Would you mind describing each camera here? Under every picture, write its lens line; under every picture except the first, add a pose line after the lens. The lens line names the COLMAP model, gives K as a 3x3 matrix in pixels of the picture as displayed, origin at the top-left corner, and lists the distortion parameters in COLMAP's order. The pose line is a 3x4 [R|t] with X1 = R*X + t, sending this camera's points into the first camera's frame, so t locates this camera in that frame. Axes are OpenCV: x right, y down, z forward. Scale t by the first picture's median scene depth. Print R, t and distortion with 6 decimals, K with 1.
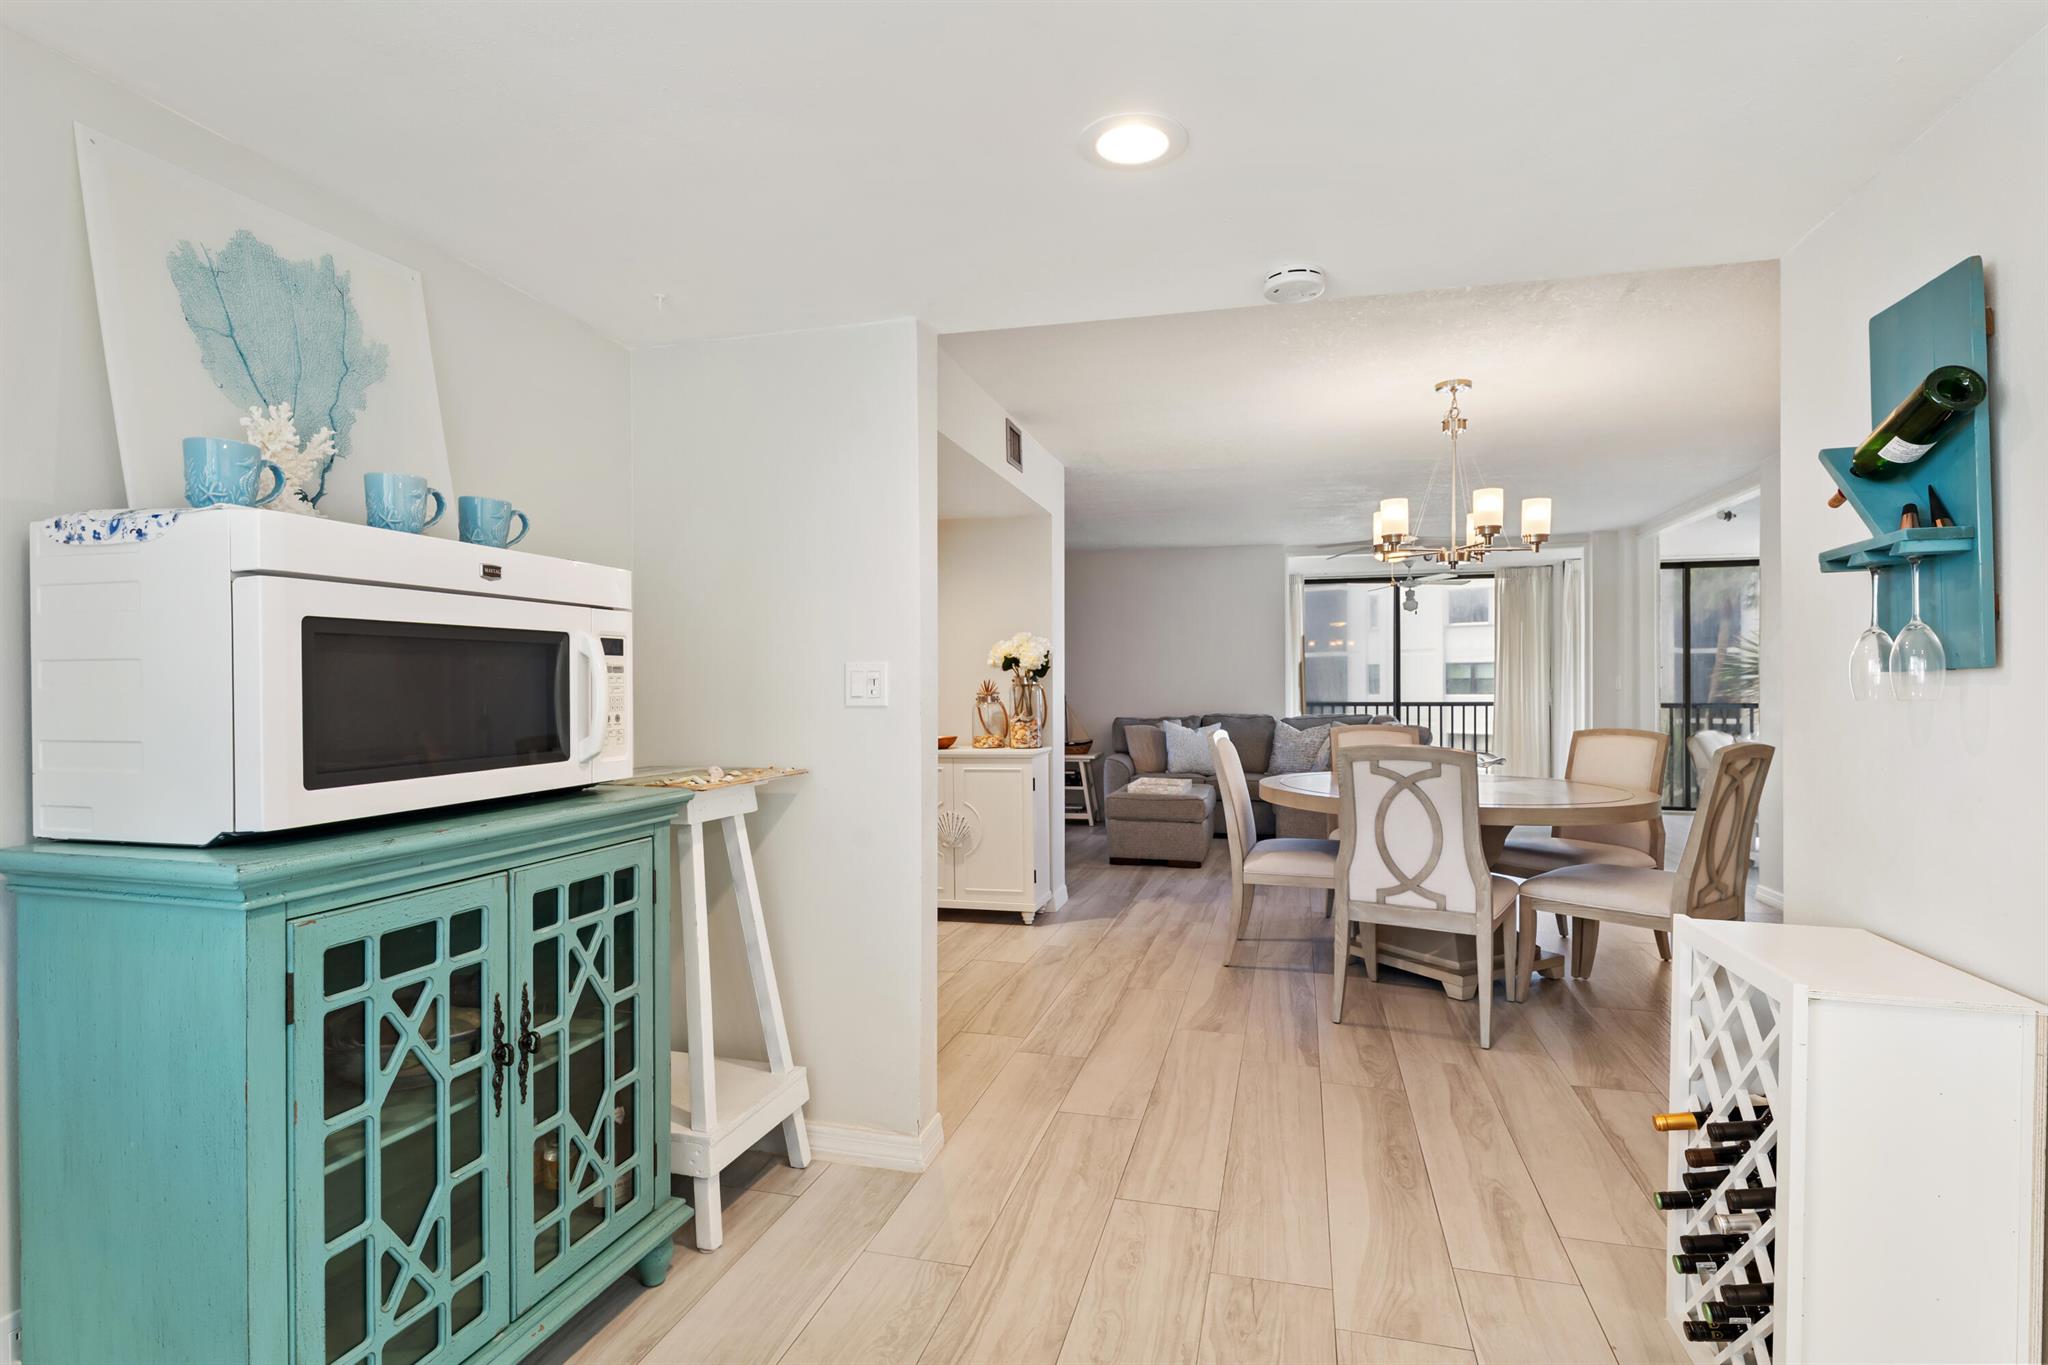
lens RADIAL K [[1009.9, 0, 1023.6], [0, 1009.9, 684.9], [0, 0, 1]] dist [-0.000976, -0.000154]
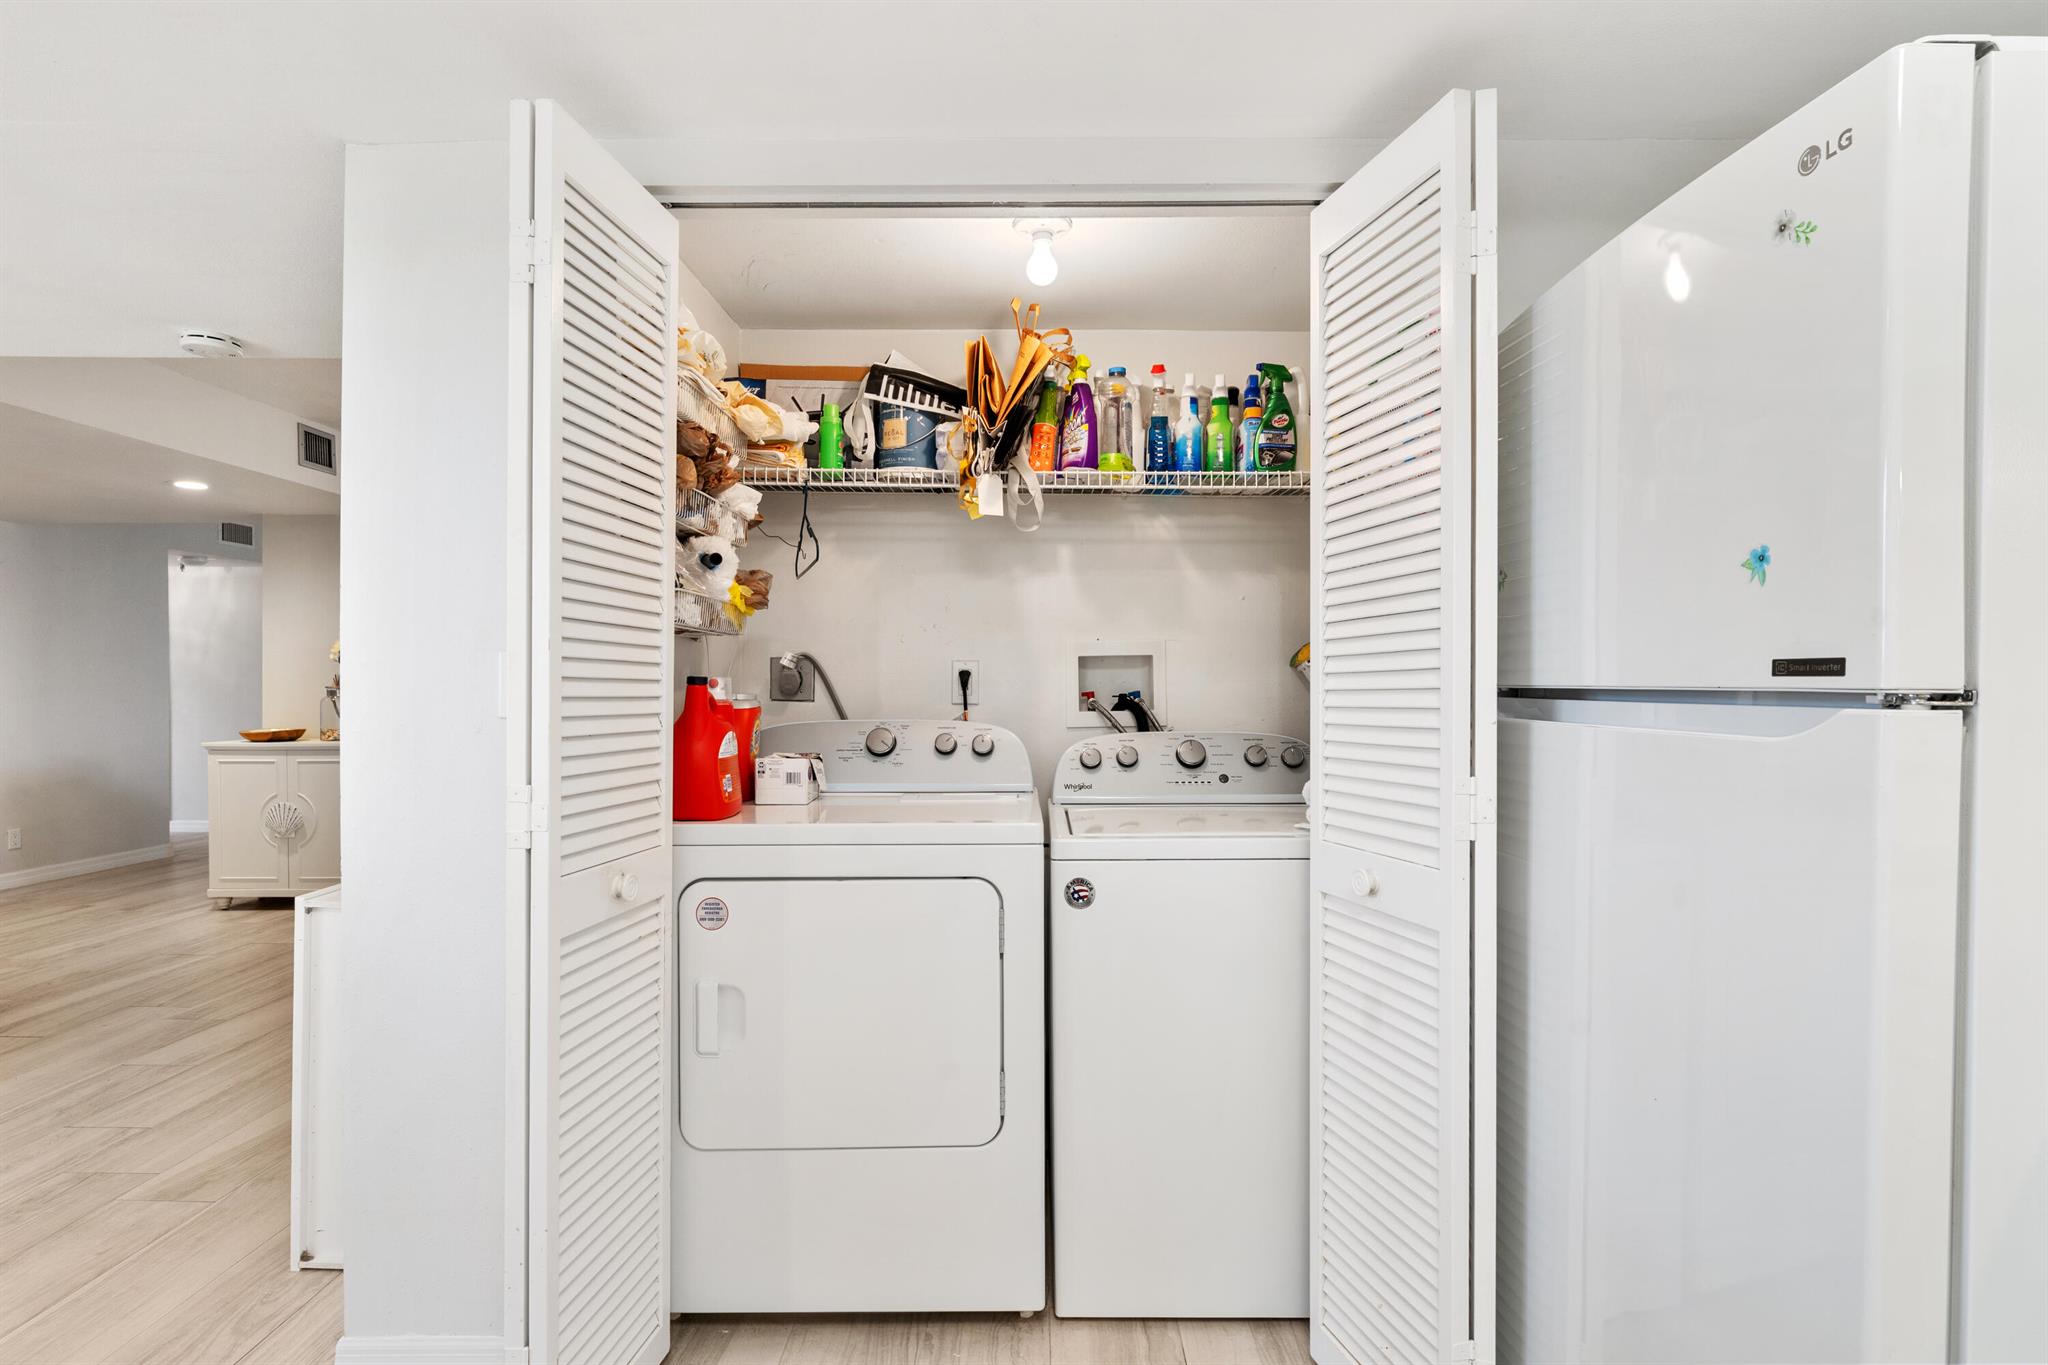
lens RADIAL K [[1010.8, 0, 1031.0], [0, 1010.8, 693.3], [0, 0, 1]] dist [-0.005952, -0.000226]
pose [[0.967287, 0.005999, 0.253614, 1.128045], [-0.009349, 0.999884, 0.012007, -0.012652], [-0.253513, -0.013985, 0.967231, -0.495117]]
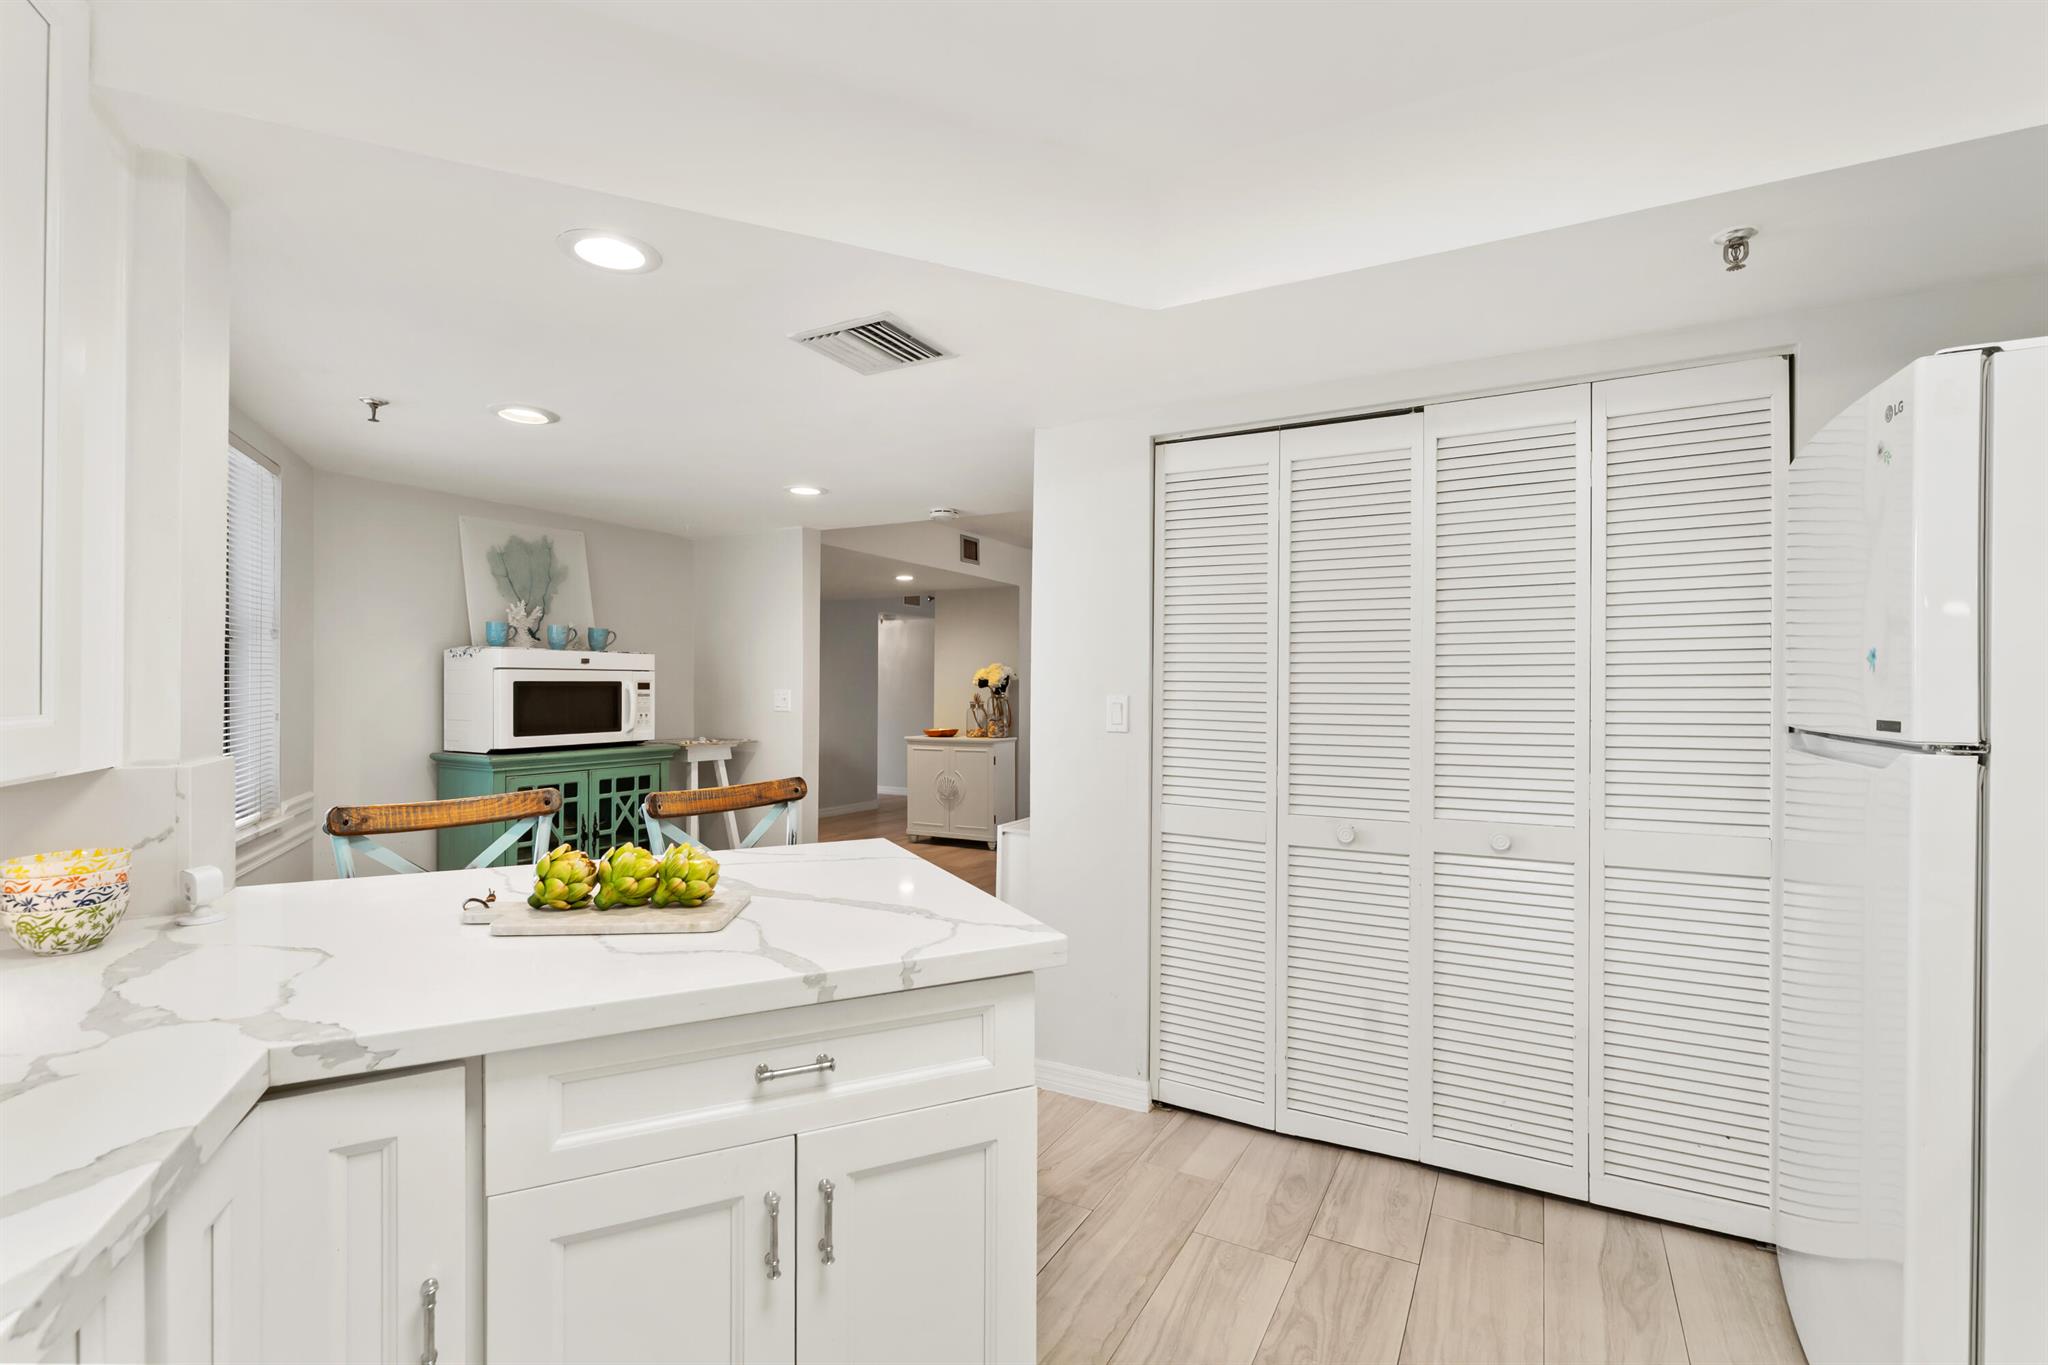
lens RADIAL K [[908.3, 0, 1026.4], [0, 908.3, 686.2], [0, 0, 1]] dist [-0.000839, 0.000365]
pose [[0.968104, 0.008353, -0.250410, 1.138919], [-0.008668, 0.999962, -0.000156, -0.048990], [0.250400, 0.002322, 0.968140, -0.988416]]
